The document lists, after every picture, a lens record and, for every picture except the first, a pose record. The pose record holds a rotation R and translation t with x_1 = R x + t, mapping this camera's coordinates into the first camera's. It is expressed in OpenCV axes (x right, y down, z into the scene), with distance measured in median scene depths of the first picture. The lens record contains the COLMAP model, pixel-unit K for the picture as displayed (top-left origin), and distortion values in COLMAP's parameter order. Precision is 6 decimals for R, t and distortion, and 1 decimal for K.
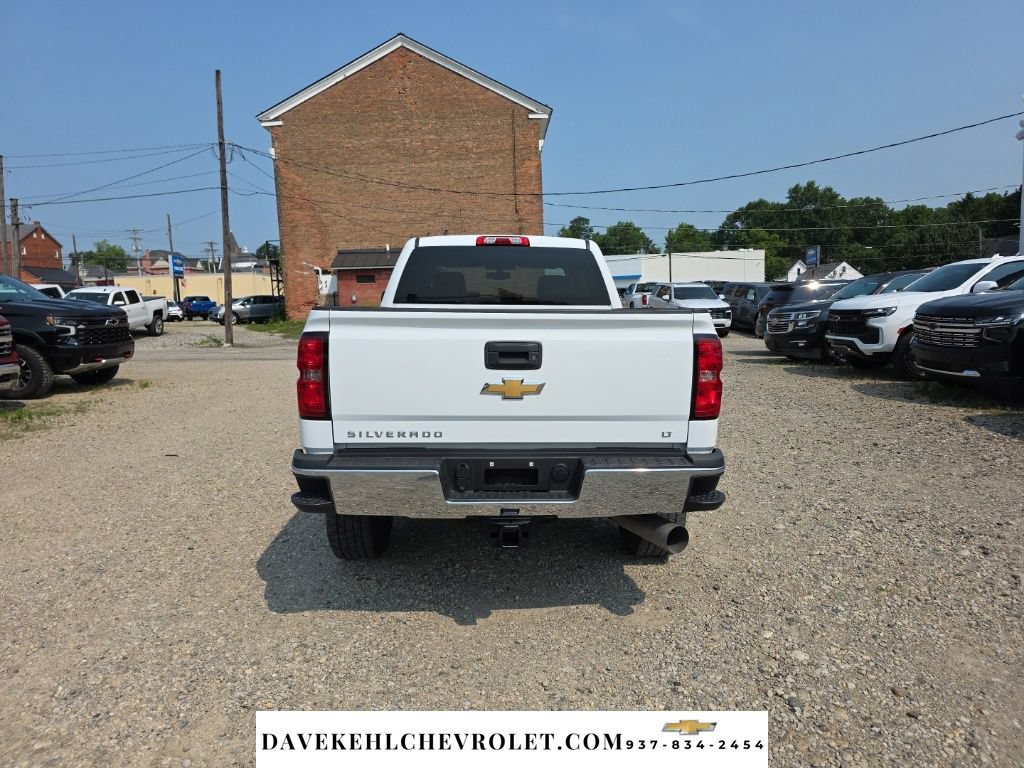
lens RADIAL K [[708.0, 0, 518.1], [0, 708.0, 373.0], [0, 0, 1]] dist [0.061114, -0.057321]
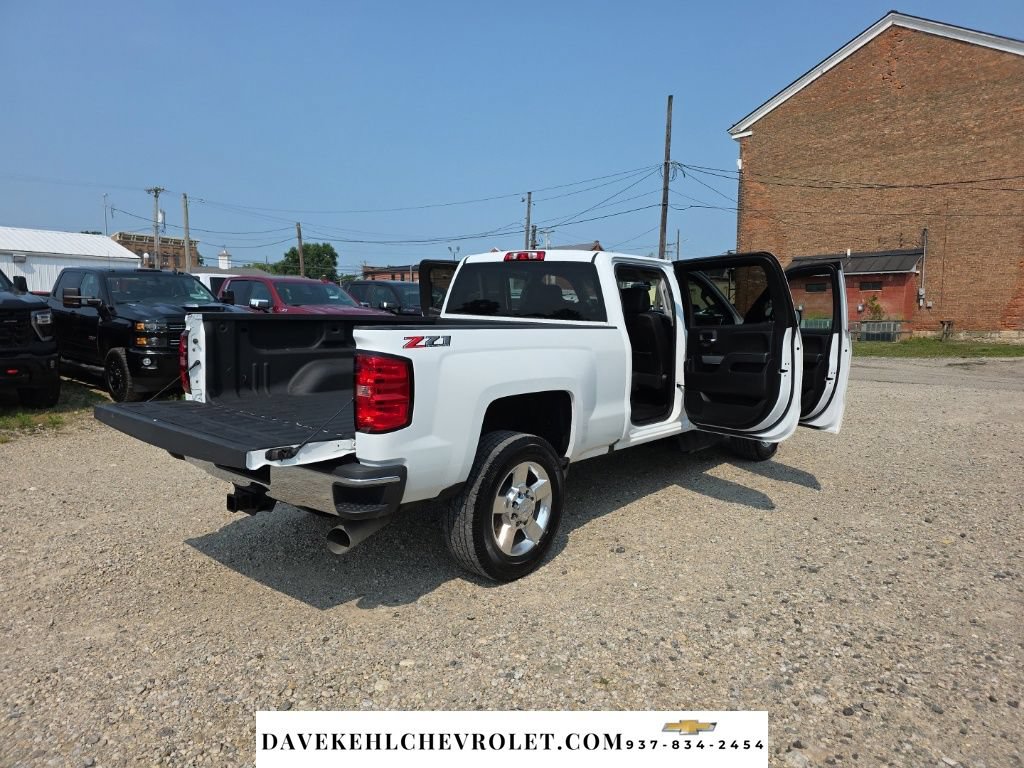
lens RADIAL K [[708.0, 0, 527.4], [0, 708.0, 385.0], [0, 0, 1]] dist [0.061114, -0.057321]
pose [[0.735748, 0.096701, -0.670316, 0.610504], [-0.092217, 0.994840, 0.042299, -0.037981], [0.670948, 0.030693, 0.740869, 0.212587]]
